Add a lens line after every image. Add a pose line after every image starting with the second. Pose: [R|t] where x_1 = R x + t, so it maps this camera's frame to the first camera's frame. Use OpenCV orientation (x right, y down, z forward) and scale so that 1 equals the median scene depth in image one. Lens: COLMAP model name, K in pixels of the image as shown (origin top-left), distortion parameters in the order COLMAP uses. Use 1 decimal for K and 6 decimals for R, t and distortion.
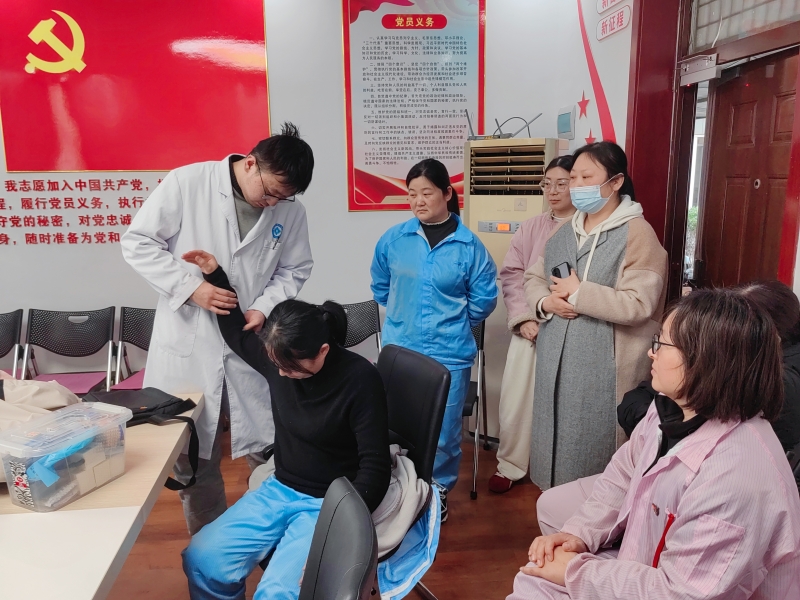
lens RADIAL K [[633.4, 0, 396.7], [0, 633.4, 301.8], [0, 0, 1]] dist [0.008773, -0.002123]
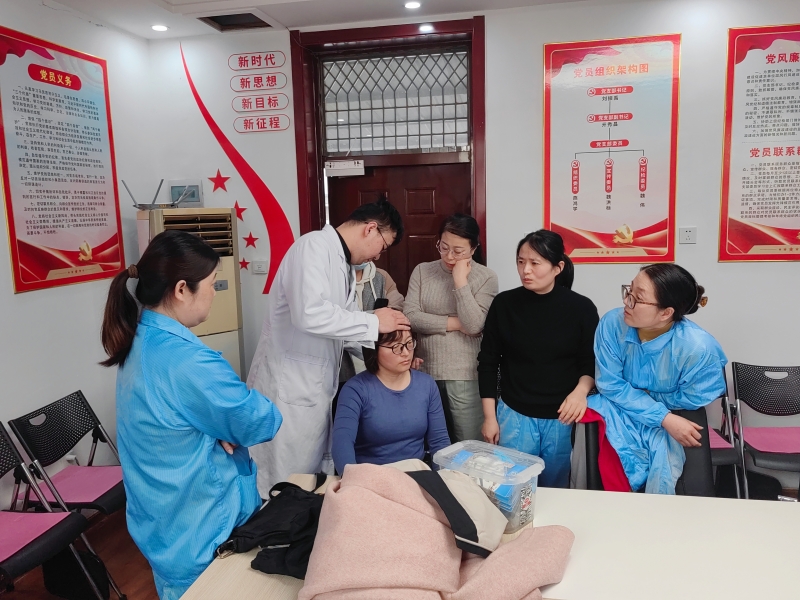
lens RADIAL K [[647.3, 0, 400.0], [0, 647.3, 300.0], [0, 0, 1]] dist [0.004086, -0.009196]
pose [[0.288556, -0.125799, 0.949163, -0.730852], [0.212867, 0.974950, 0.064503, -0.087327], [-0.933501, 0.183433, 0.308106, 0.312591]]
